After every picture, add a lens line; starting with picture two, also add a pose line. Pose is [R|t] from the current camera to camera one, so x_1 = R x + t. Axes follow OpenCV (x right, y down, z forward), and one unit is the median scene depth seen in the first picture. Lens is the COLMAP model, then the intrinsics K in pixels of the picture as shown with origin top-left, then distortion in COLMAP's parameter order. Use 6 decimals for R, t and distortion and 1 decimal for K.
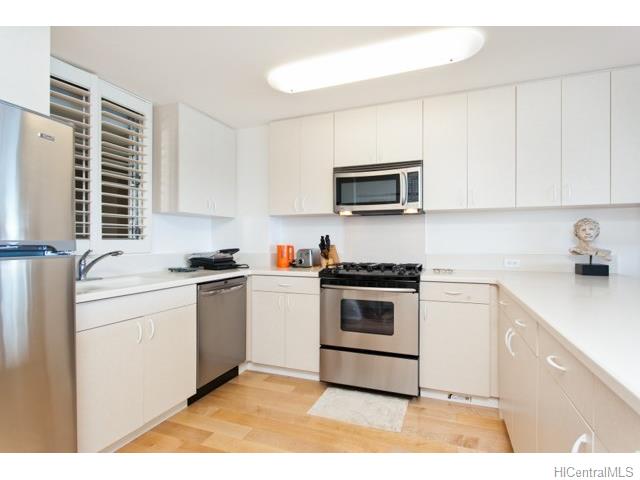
lens RADIAL K [[335.2, 0, 320.0], [0, 335.2, 240.0], [0, 0, 1]] dist [-0.000714, -0.000093]
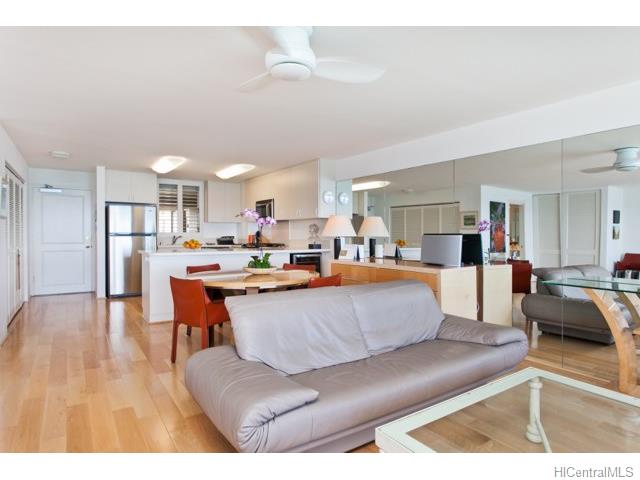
lens RADIAL K [[369.7, 0, 320.0], [0, 369.7, 240.0], [0, 0, 1]] dist [0.001407, 0.000131]
pose [[0.828285, 0.008915, -0.560236, 1.981964], [-0.004074, 0.999943, 0.009889, 0.021960], [0.560292, -0.005909, 0.828274, -0.934014]]
